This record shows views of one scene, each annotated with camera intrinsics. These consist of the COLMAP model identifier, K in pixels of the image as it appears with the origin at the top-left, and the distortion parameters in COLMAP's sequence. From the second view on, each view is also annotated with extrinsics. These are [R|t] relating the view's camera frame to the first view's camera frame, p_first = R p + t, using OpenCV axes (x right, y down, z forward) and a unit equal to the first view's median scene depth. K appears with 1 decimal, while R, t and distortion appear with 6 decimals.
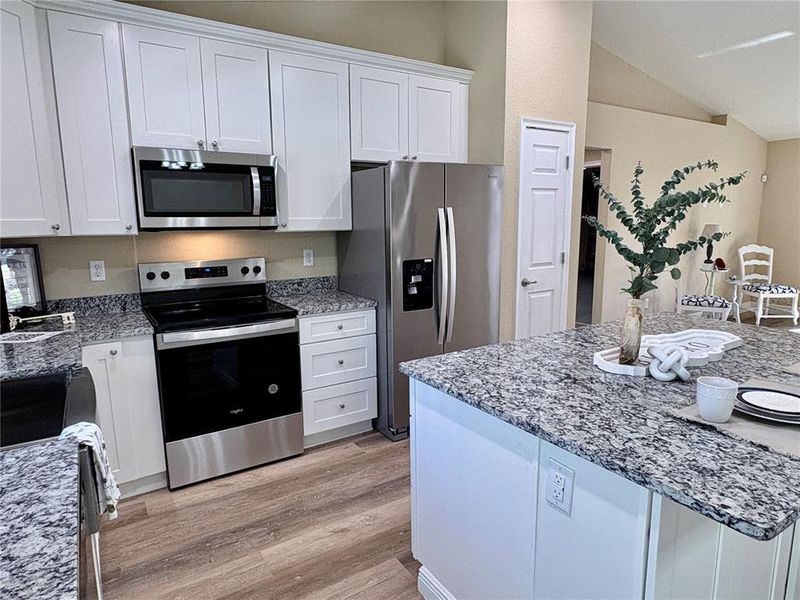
lens RADIAL K [[491.6, 0, 395.2], [0, 491.6, 303.5], [0, 0, 1]] dist [0.001689, 0.000000]
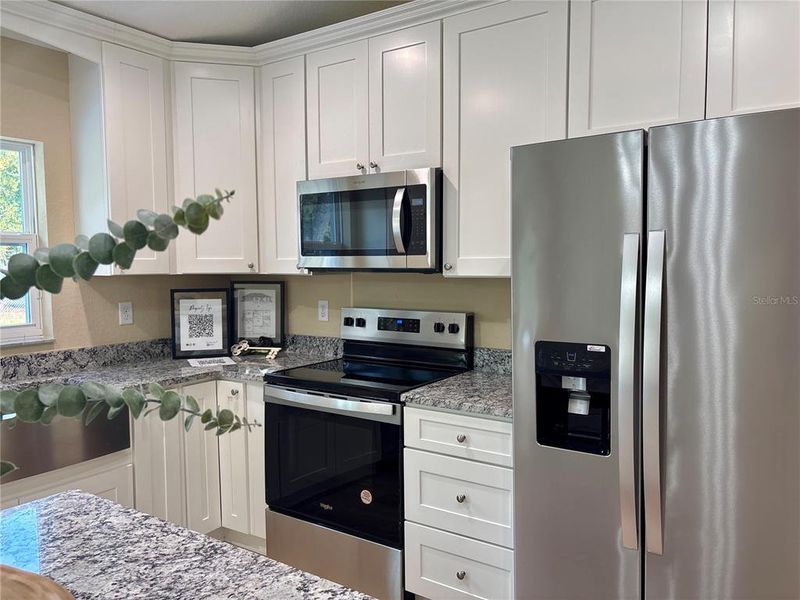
lens RADIAL K [[604.4, 0, 399.8], [0, 604.4, 303.5], [0, 0, 1]] dist [0.055380, -0.056640]
pose [[0.402880, 0.069384, -0.912619, 0.517910], [-0.155475, 0.987819, 0.006466, -0.106711], [0.901951, 0.139285, 0.408760, 0.616838]]
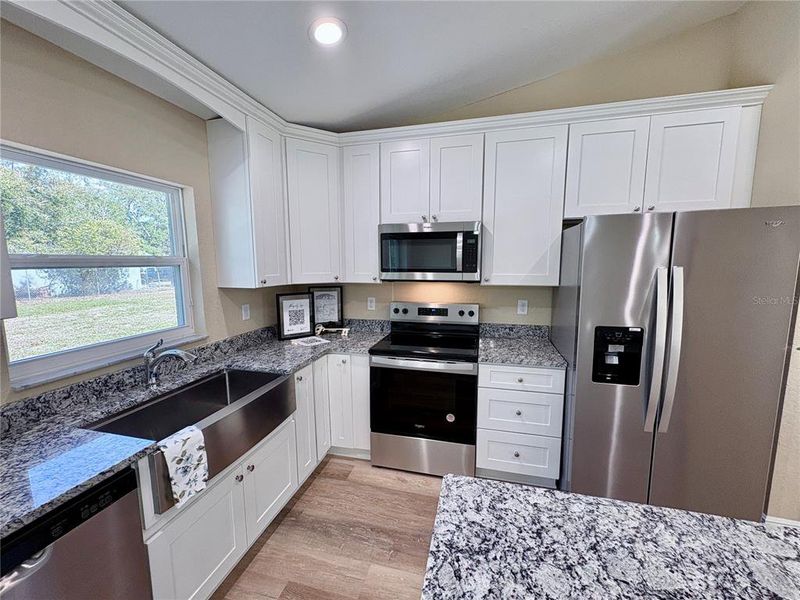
lens RADIAL K [[318.0, 0, 399.3], [0, 318.0, 301.1], [0, 0, 1]] dist [0.000504, 0.000212]
pose [[0.685421, 0.095335, -0.721879, 0.182828], [-0.127477, 0.991792, 0.009941, -0.092126], [0.716901, 0.085209, 0.691948, 0.341325]]
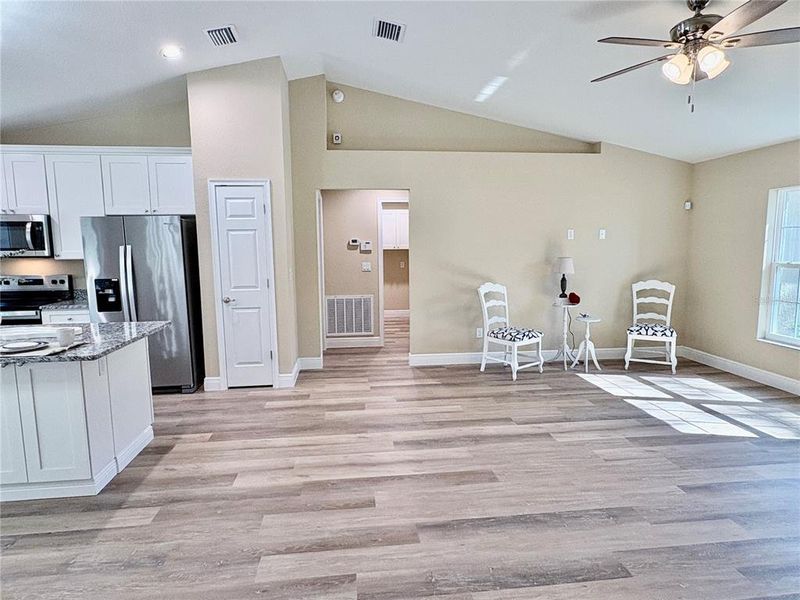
lens RADIAL K [[482.2, 0, 399.0], [0, 482.2, 303.5], [0, 0, 1]] dist [-0.000164, 0.001142]
pose [[0.901209, 0.056220, -0.429723, 1.548790], [-0.075707, 0.996726, -0.028371, -0.039745], [0.426721, 0.058101, 0.902515, 0.032498]]
